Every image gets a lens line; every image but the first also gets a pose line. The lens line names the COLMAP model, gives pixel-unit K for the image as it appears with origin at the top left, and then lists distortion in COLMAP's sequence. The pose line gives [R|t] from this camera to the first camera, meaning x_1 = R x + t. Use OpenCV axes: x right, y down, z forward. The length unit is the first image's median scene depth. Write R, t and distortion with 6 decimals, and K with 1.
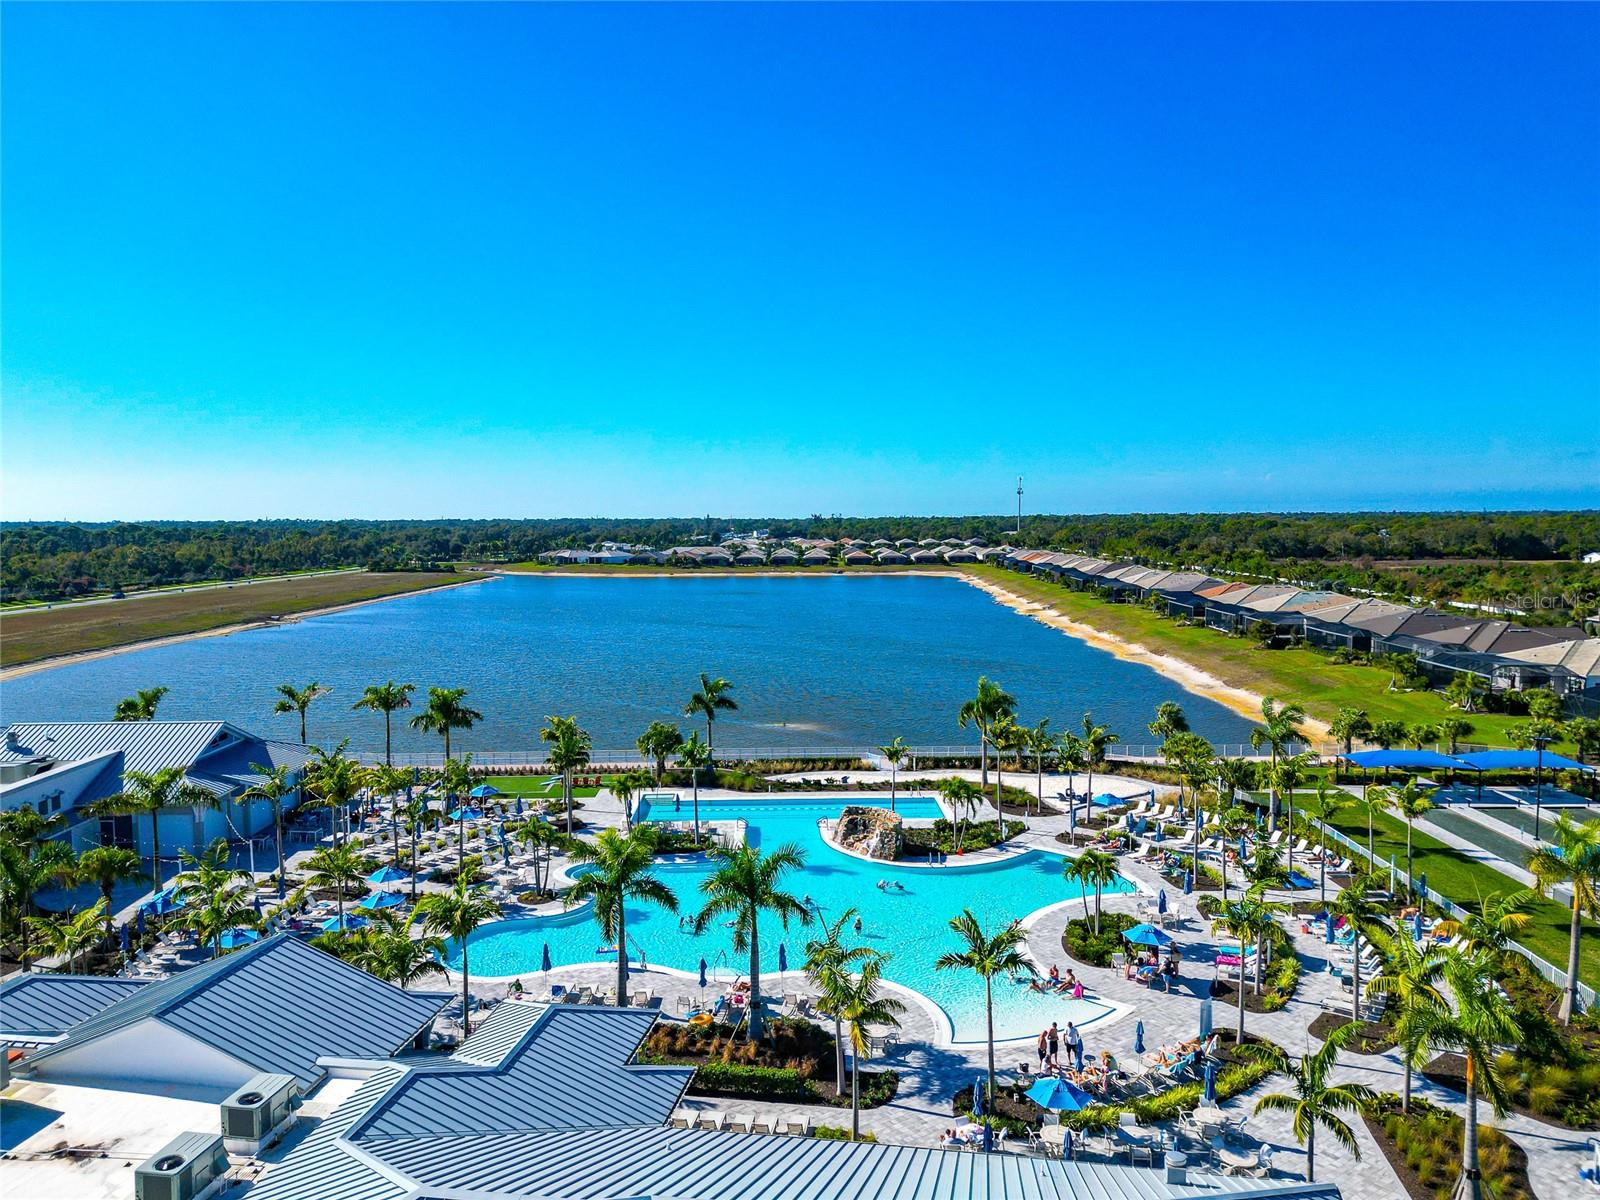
lens RADIAL K [[1140.1, 0, 800.0], [0, 1140.1, 600.0], [0, 0, 1]] dist [0.080417, -0.085284]
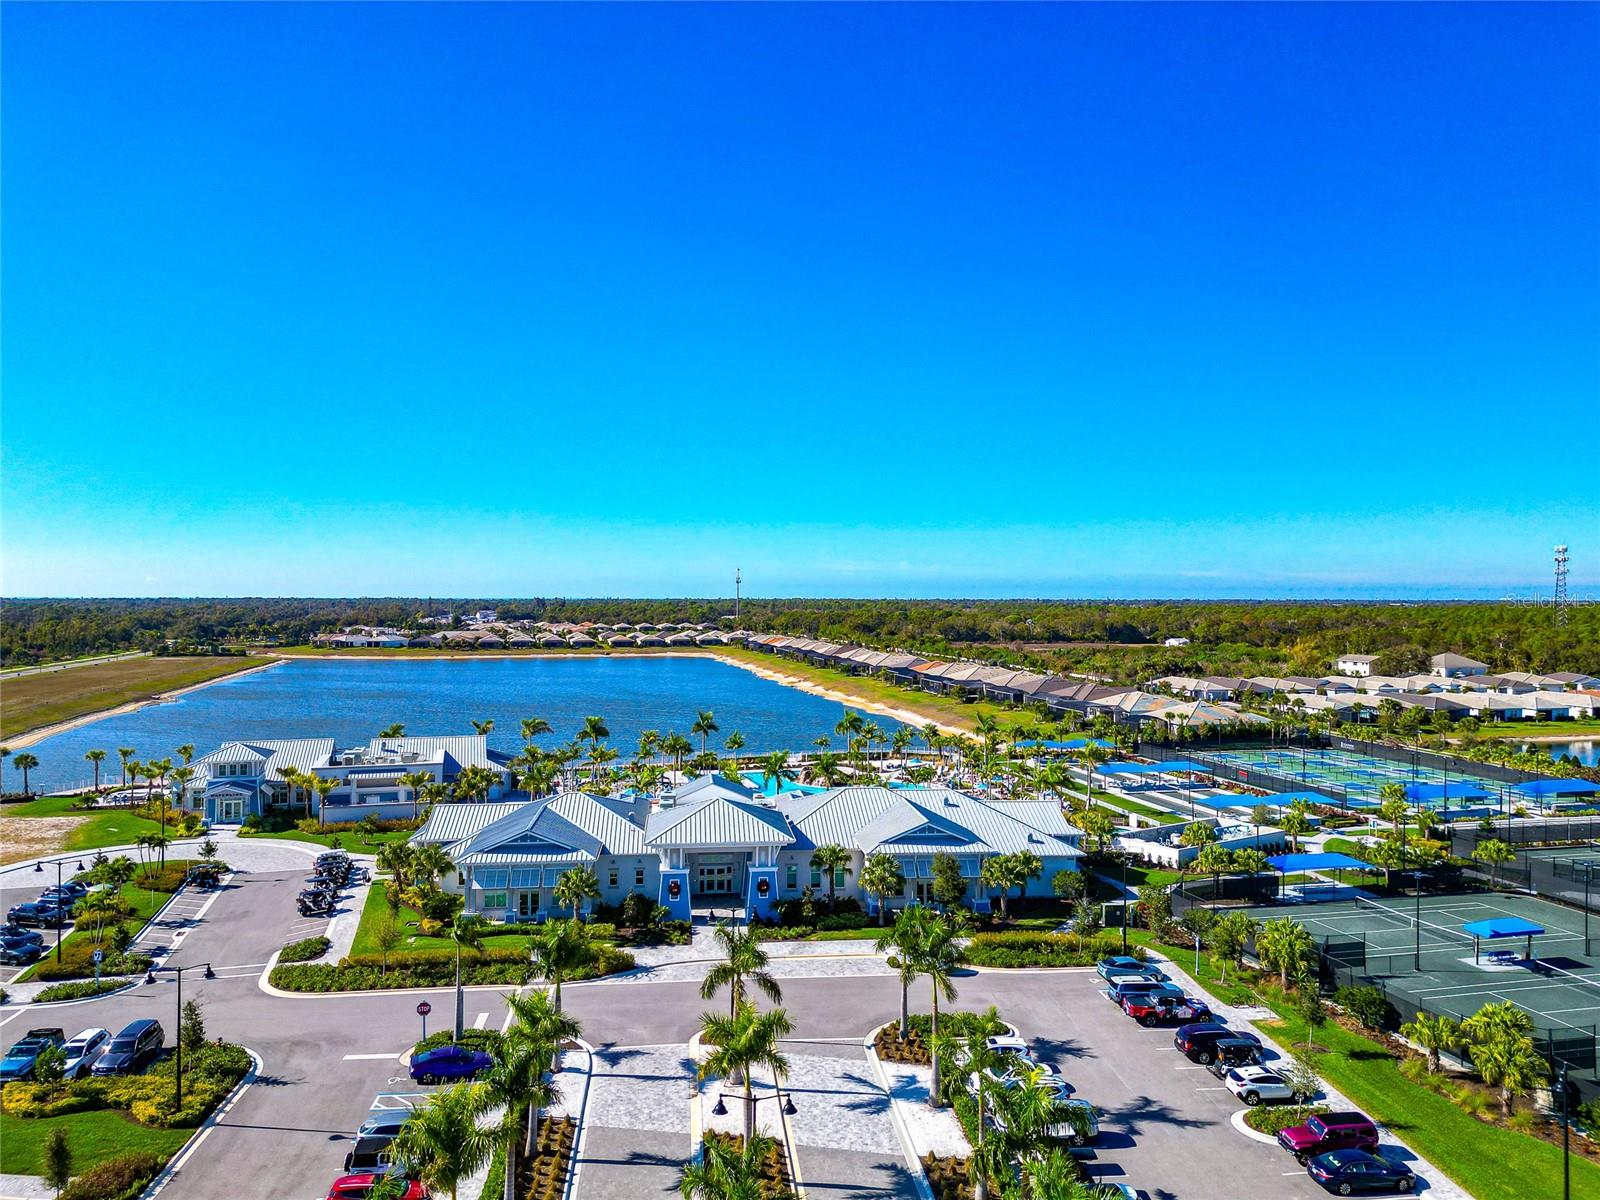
lens RADIAL K [[1123.9, 0, 796.9], [0, 1123.9, 596.3], [0, 0, 1]] dist [0.123520, -0.190241]
pose [[0.965741, 0.009966, 0.259316, -0.120028], [0.009245, 0.997307, -0.072757, 0.003956], [-0.259343, 0.072662, 0.963048, -0.241906]]
